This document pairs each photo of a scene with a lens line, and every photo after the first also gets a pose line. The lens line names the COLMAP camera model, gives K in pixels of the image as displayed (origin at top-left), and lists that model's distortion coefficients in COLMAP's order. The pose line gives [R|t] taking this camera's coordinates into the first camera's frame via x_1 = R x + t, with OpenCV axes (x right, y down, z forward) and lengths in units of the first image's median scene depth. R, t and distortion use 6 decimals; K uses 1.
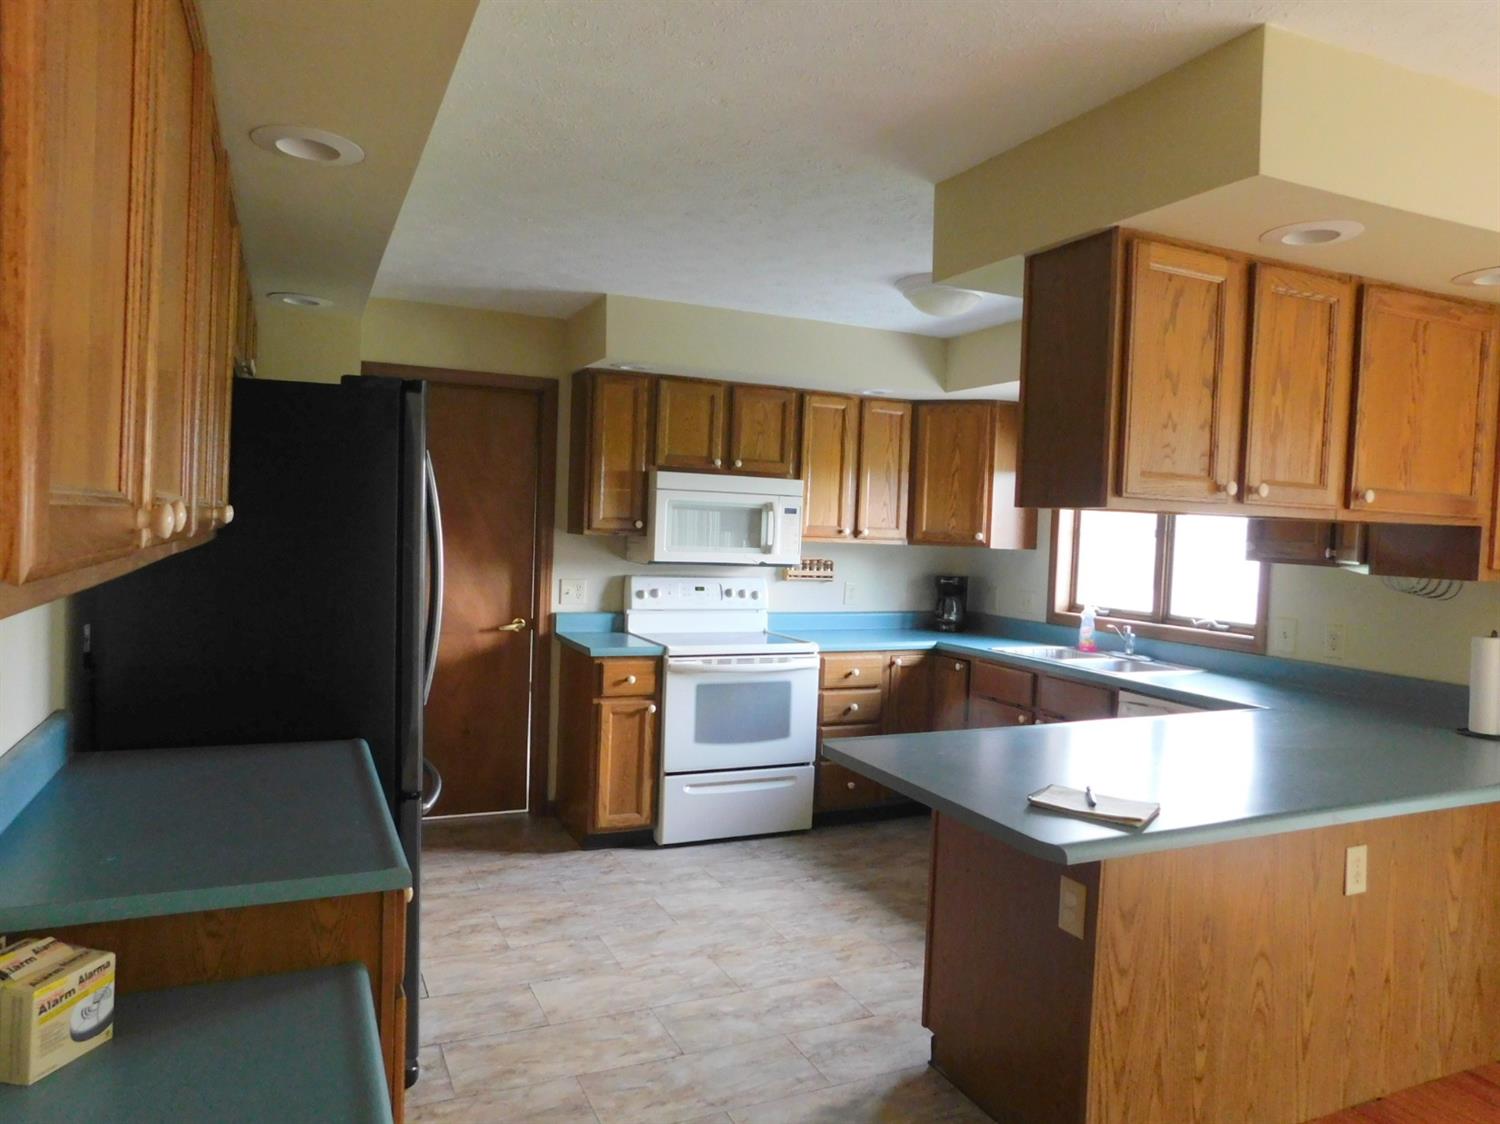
lens RADIAL K [[994.9, 0, 750.0], [0, 994.9, 562.0], [0, 0, 1]] dist [-0.067860, 0.056964]
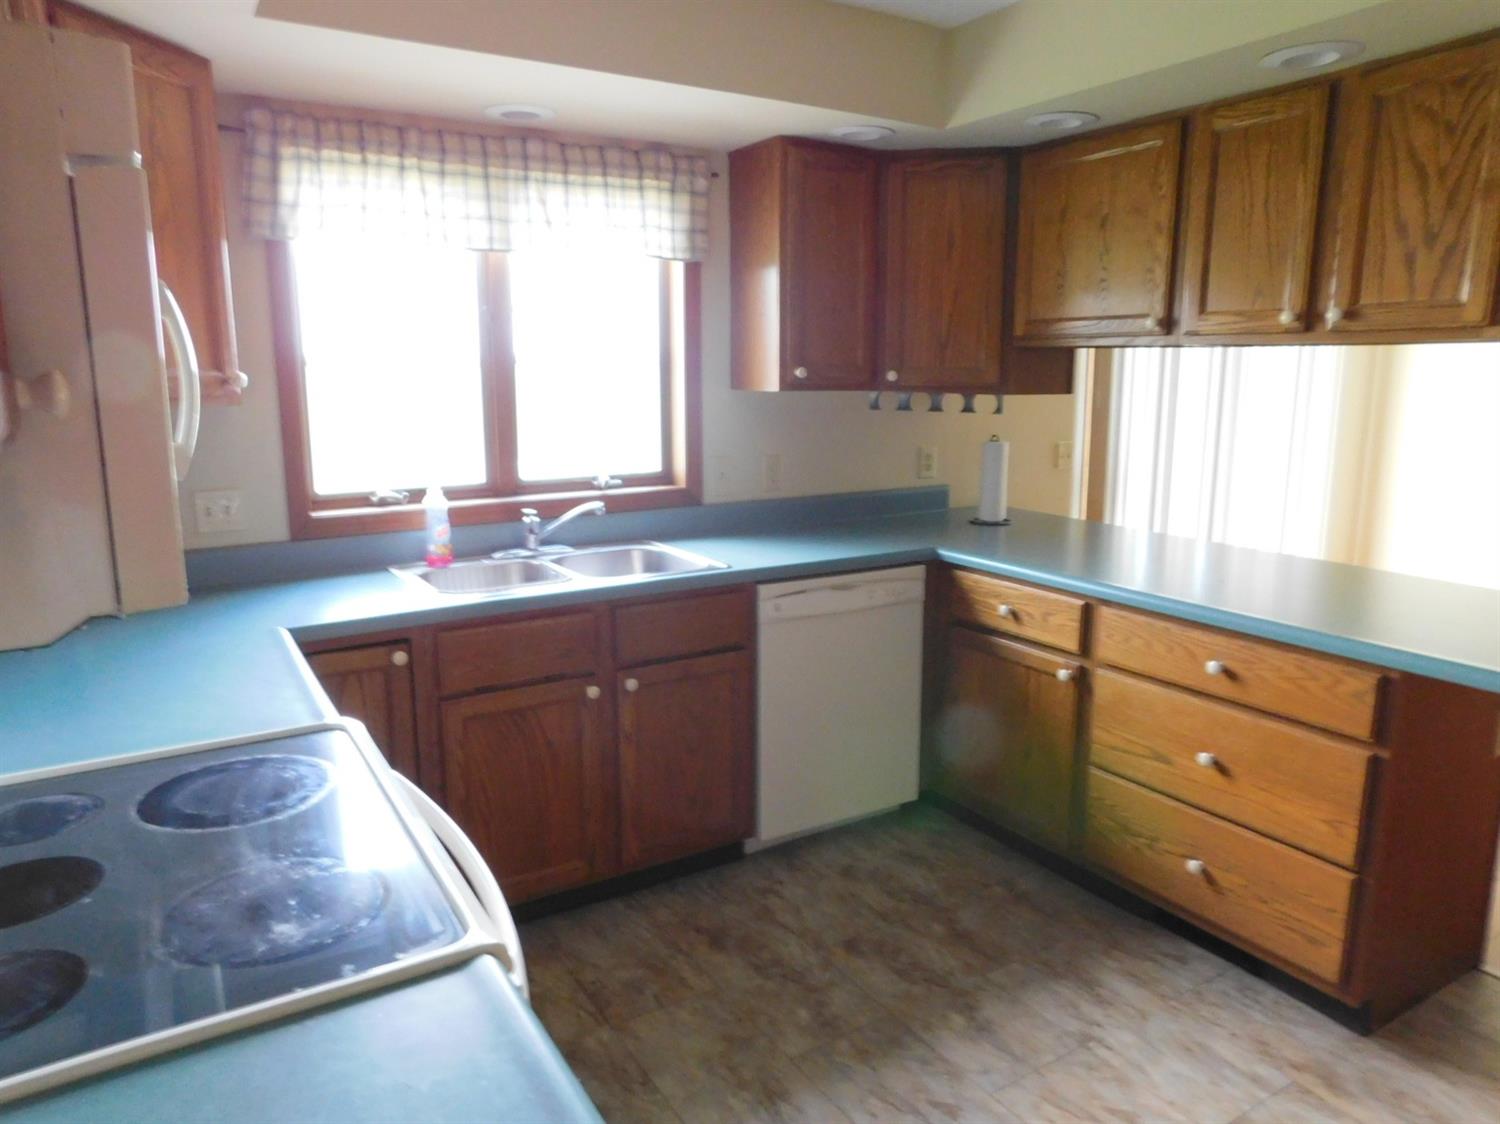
lens RADIAL K [[994.9, 0, 750.0], [0, 994.9, 562.0], [0, 0, 1]] dist [-0.067860, 0.056964]
pose [[-0.108744, -0.216465, 0.970215, -0.308844], [0.036808, 0.974457, 0.221537, -0.042689], [-0.993388, 0.059803, -0.097999, 1.058292]]
